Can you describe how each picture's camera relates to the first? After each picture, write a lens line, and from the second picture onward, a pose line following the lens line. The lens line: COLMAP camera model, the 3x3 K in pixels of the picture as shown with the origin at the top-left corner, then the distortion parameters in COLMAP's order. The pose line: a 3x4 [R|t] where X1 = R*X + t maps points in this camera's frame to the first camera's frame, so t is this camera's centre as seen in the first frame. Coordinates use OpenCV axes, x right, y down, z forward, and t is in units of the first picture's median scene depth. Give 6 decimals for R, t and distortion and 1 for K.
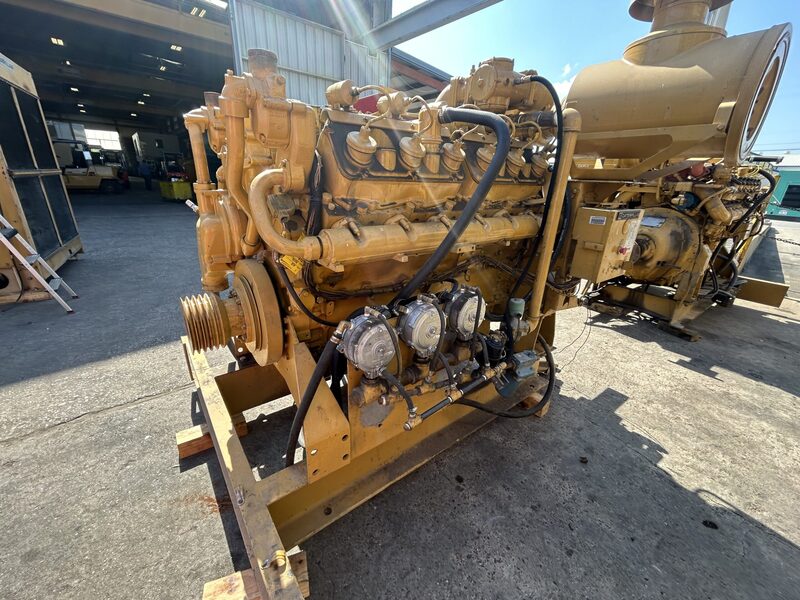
lens RADIAL K [[325.2, 0, 397.5], [0, 325.2, 295.8], [0, 0, 1]] dist [0.002777, -0.000290]
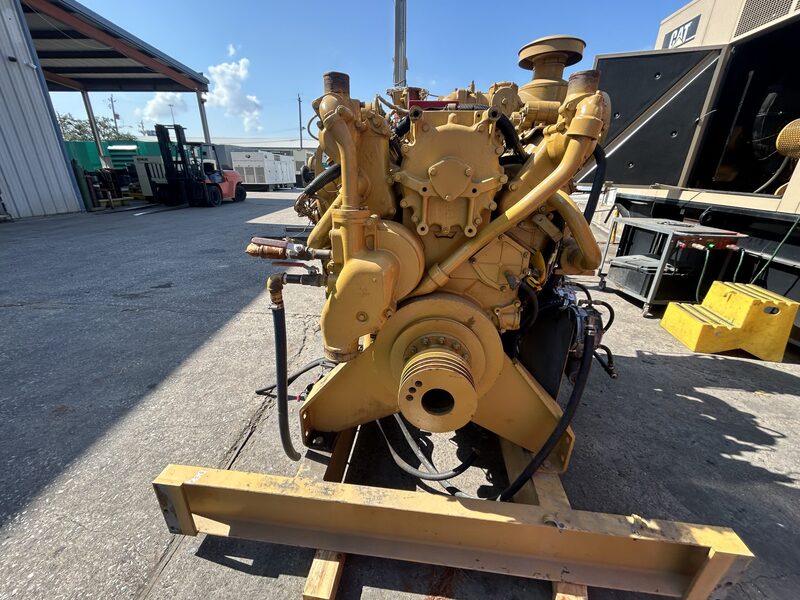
lens RADIAL K [[327.3, 0, 400.0], [0, 327.3, 300.0], [0, 0, 1]] dist [-0.000240, -0.000230]
pose [[0.692452, -0.288967, 0.661066, -0.754669], [0.256112, 0.955062, 0.149209, -0.169539], [-0.674476, 0.065987, 0.735342, 0.333004]]
